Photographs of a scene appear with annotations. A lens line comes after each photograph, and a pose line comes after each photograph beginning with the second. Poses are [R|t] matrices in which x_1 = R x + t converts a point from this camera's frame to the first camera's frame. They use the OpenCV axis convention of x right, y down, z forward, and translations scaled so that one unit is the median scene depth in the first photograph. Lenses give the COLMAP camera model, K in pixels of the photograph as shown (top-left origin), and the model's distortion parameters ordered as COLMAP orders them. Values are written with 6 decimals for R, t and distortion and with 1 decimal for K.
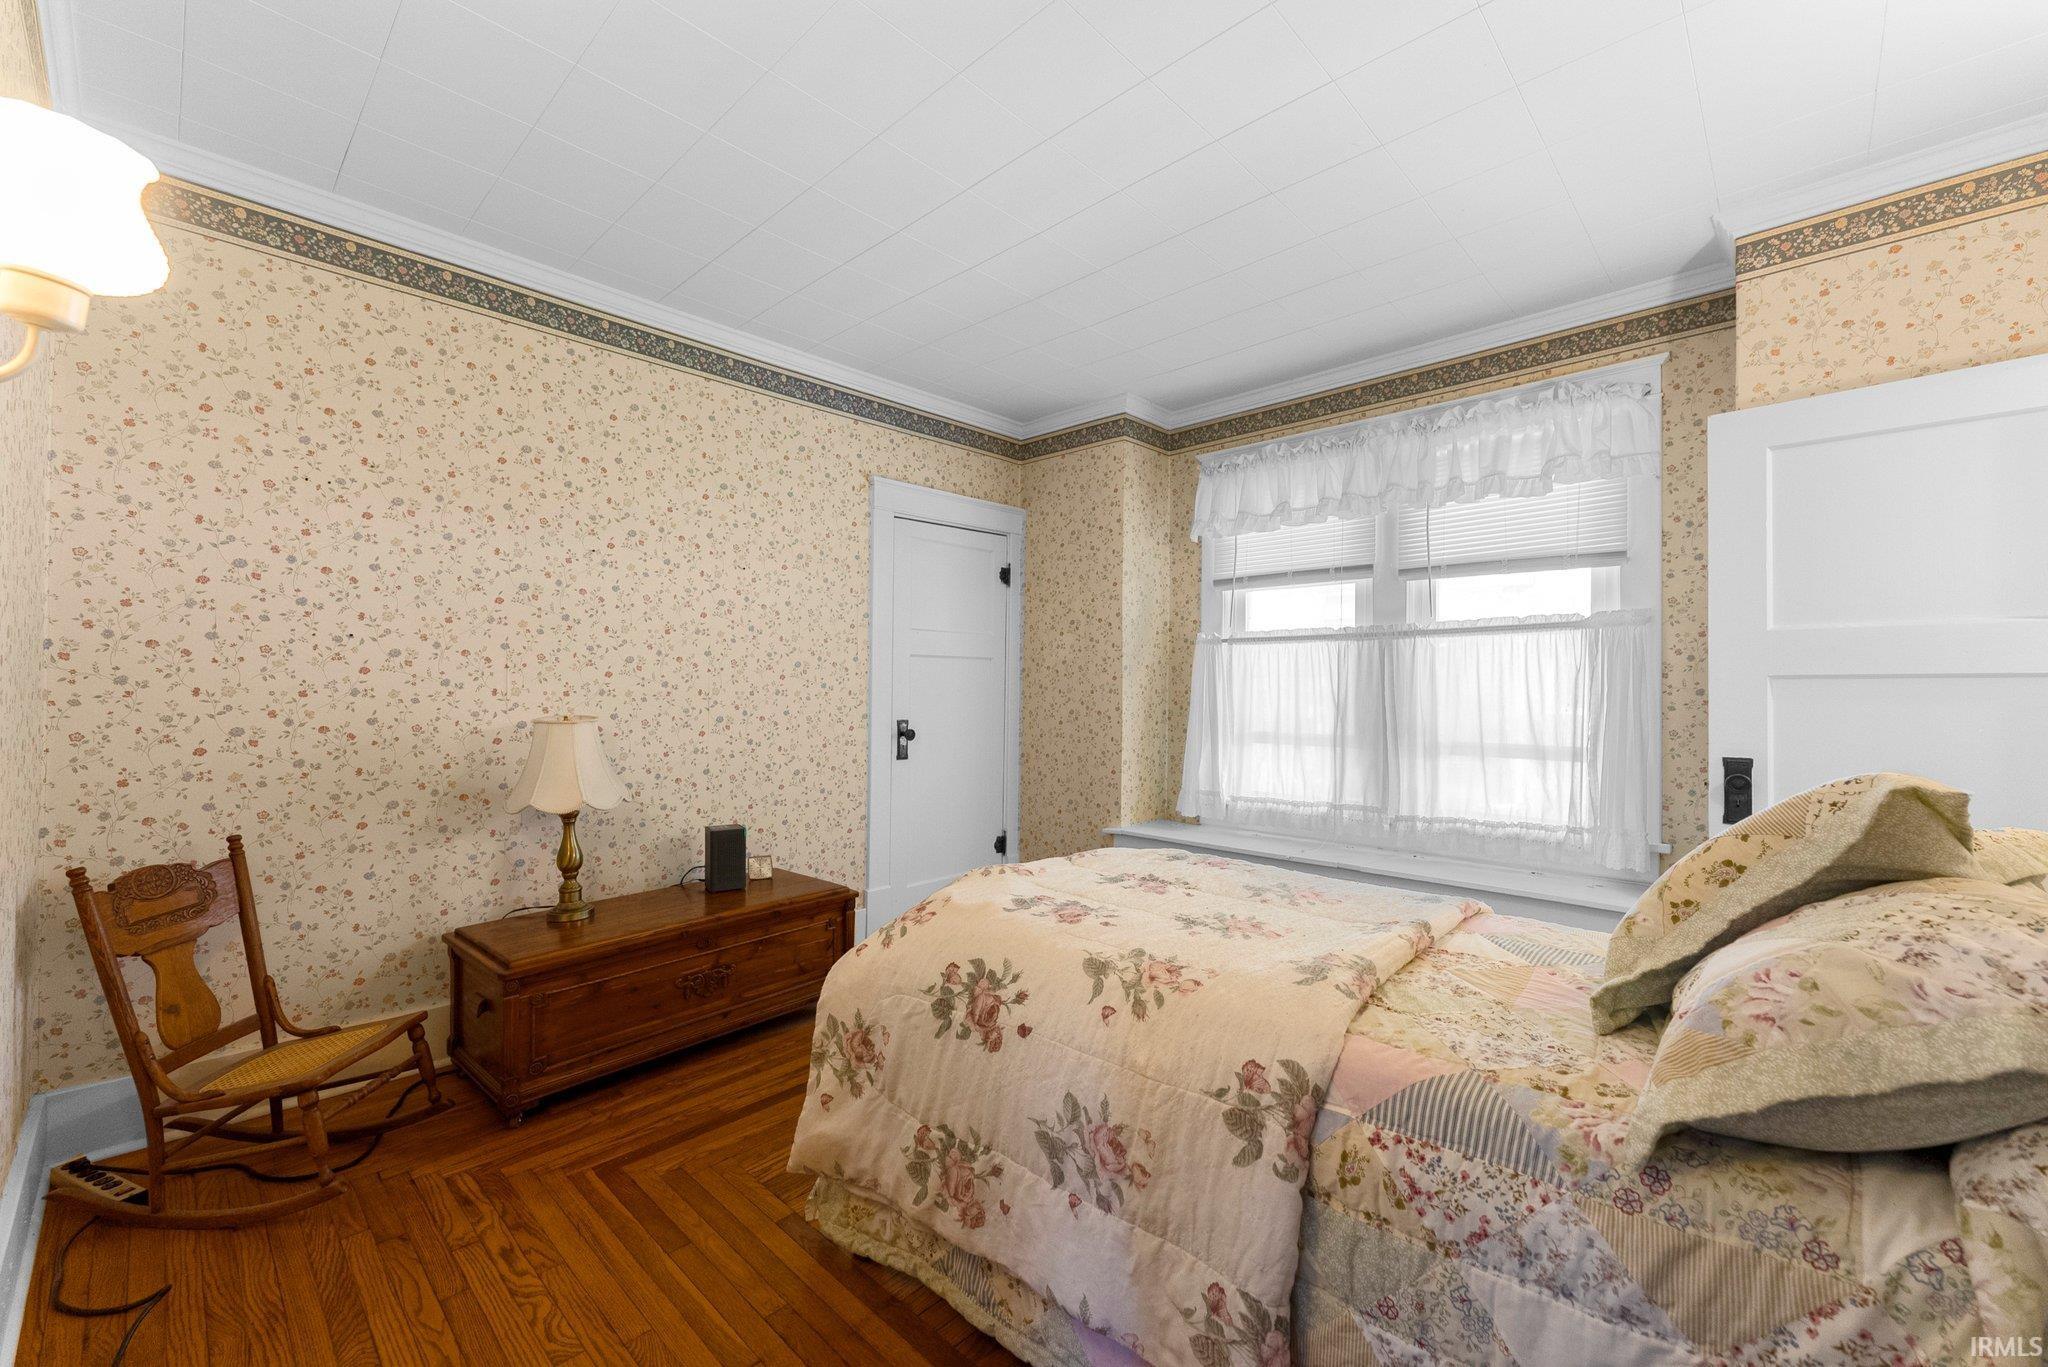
lens RADIAL K [[827.7, 0, 1025.6], [0, 827.7, 688.5], [0, 0, 1]] dist [0.002988, -0.001213]
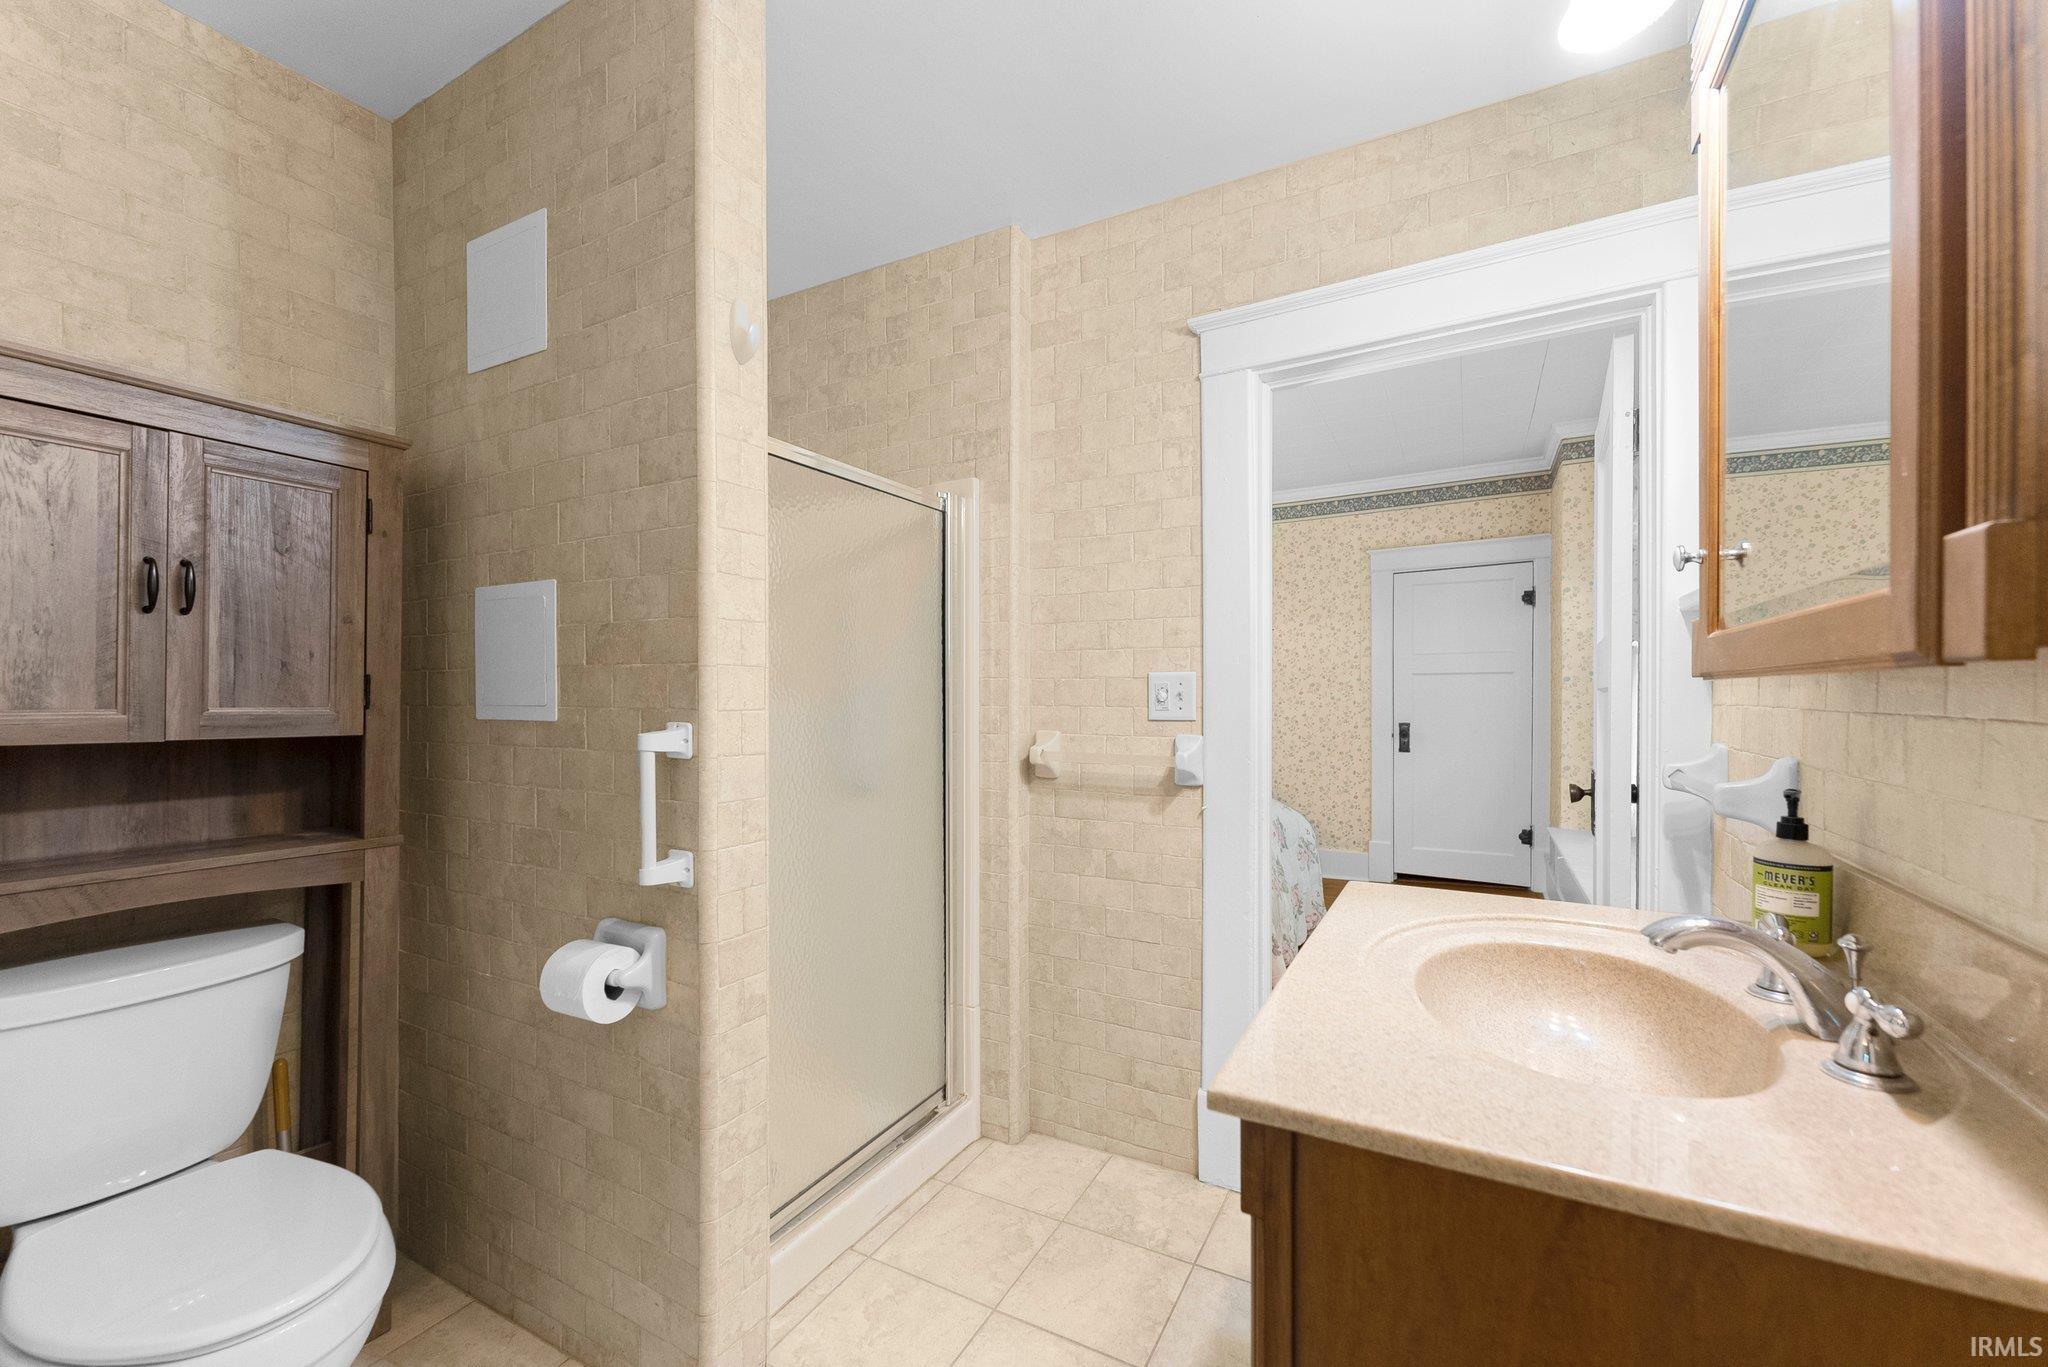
lens RADIAL K [[827.7, 0, 1024.9], [0, 827.7, 691.6], [0, 0, 1]] dist [0.002988, -0.001213]
pose [[0.250608, -0.006178, -0.968069, 1.009327], [0.008917, 0.999952, -0.004073, -0.013063], [0.968048, -0.007612, 0.250651, 0.069107]]
